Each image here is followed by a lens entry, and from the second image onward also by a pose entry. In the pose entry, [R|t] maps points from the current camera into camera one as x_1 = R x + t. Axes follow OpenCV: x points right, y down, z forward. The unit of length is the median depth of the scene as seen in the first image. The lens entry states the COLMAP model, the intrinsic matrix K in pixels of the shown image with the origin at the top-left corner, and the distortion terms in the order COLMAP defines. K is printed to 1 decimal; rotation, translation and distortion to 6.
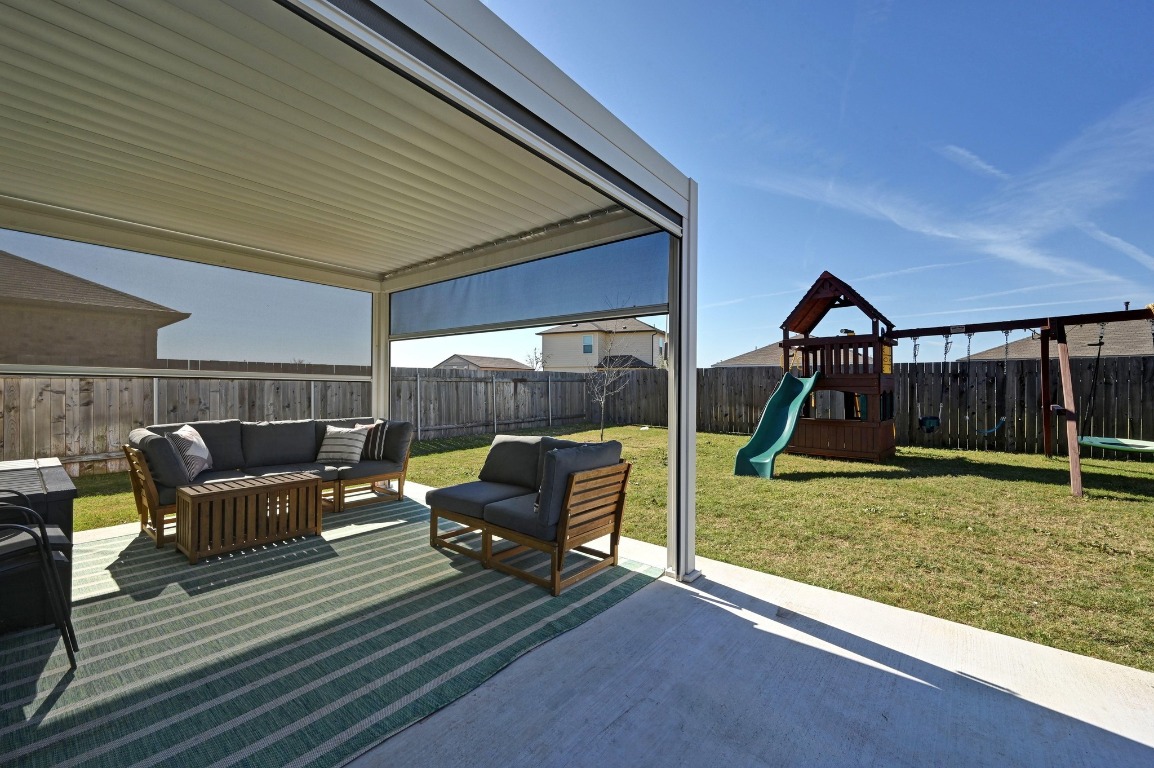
lens RADIAL K [[458.2, 0, 581.0], [0, 458.2, 384.6], [0, 0, 1]] dist [-0.000496, -0.000040]
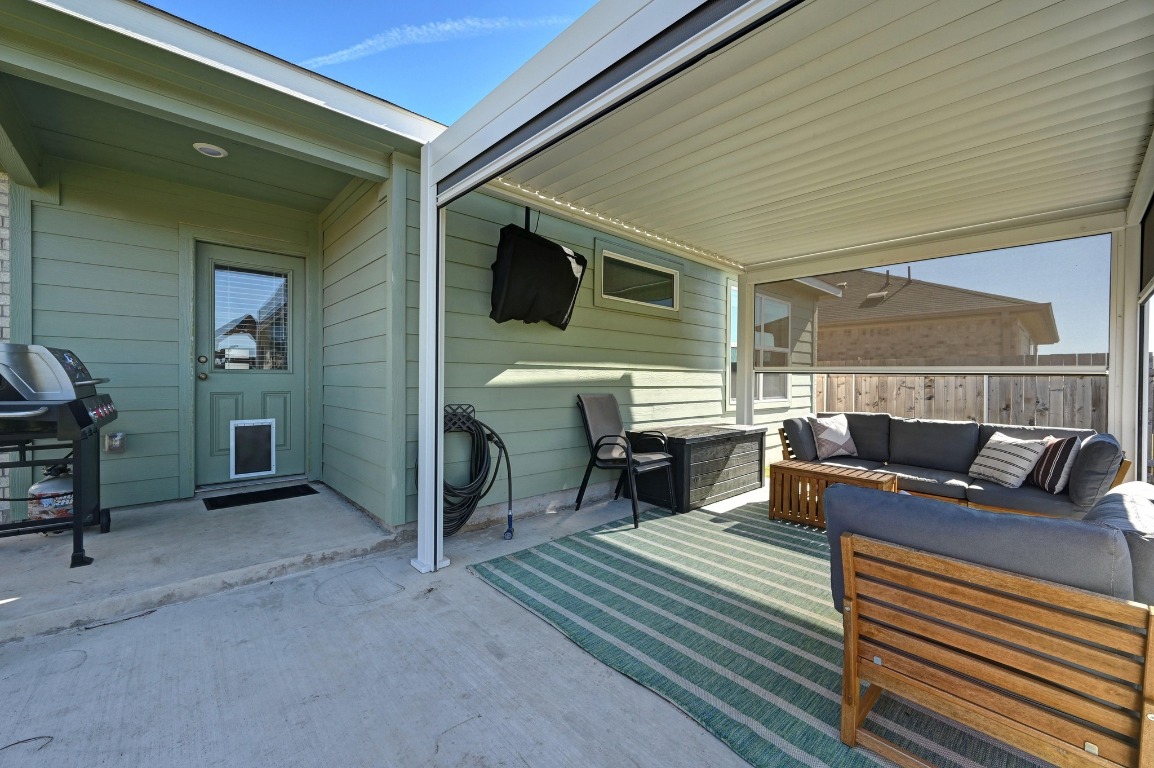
lens RADIAL K [[458.2, 0, 581.0], [0, 458.2, 384.6], [0, 0, 1]] dist [-0.000496, -0.000040]
pose [[-0.157801, 0.003555, -0.987465, 0.319415], [-0.005923, 0.999972, 0.004547, 0.010318], [0.987453, 0.006566, -0.157775, 0.441384]]
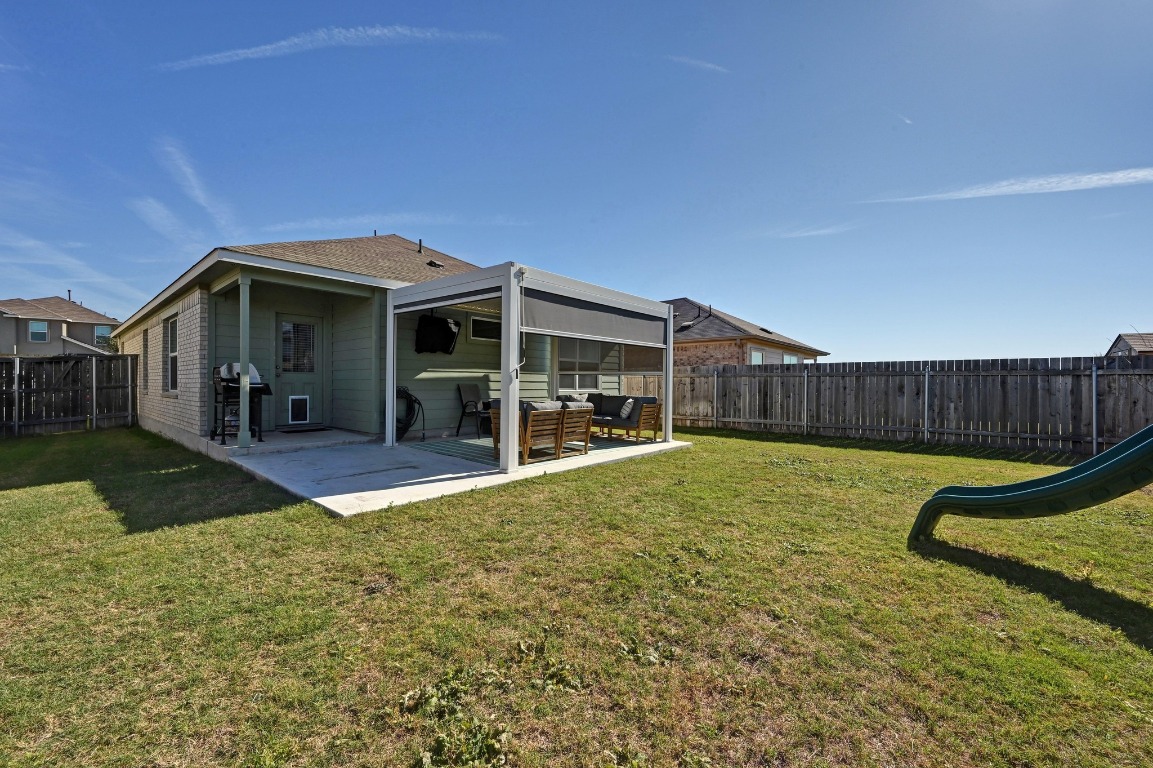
lens RADIAL K [[464.0, 0, 571.3], [0, 464.0, 392.8], [0, 0, 1]] dist [0.025390, -0.000073]
pose [[-0.051186, 0.017418, -0.998537, 1.340666], [-0.006371, 0.999822, 0.017767, 0.031833], [0.998669, 0.007272, -0.051066, 0.859225]]
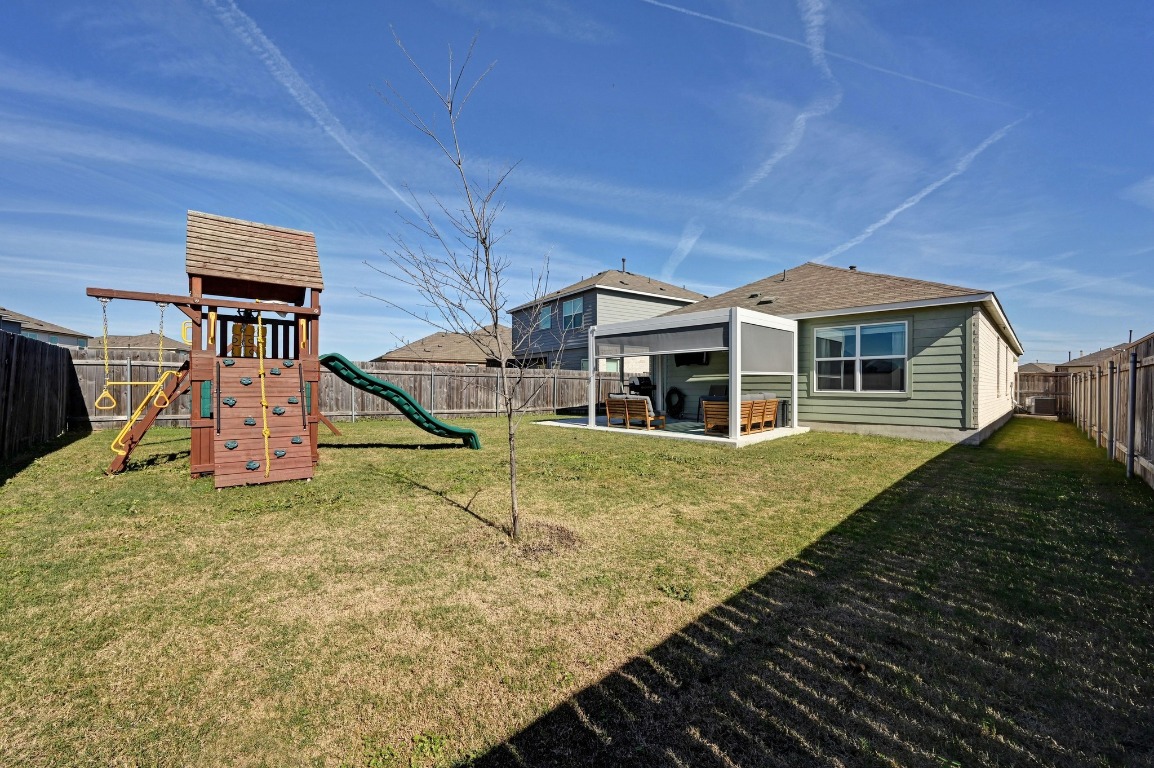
lens RADIAL K [[458.2, 0, 581.0], [0, 458.2, 384.6], [0, 0, 1]] dist [-0.000496, -0.000040]
pose [[-0.989710, -0.000439, 0.143085, -0.168166], [-0.000614, 0.999999, -0.001183, 0.032388], [-0.143085, -0.001259, -0.989710, 3.082298]]
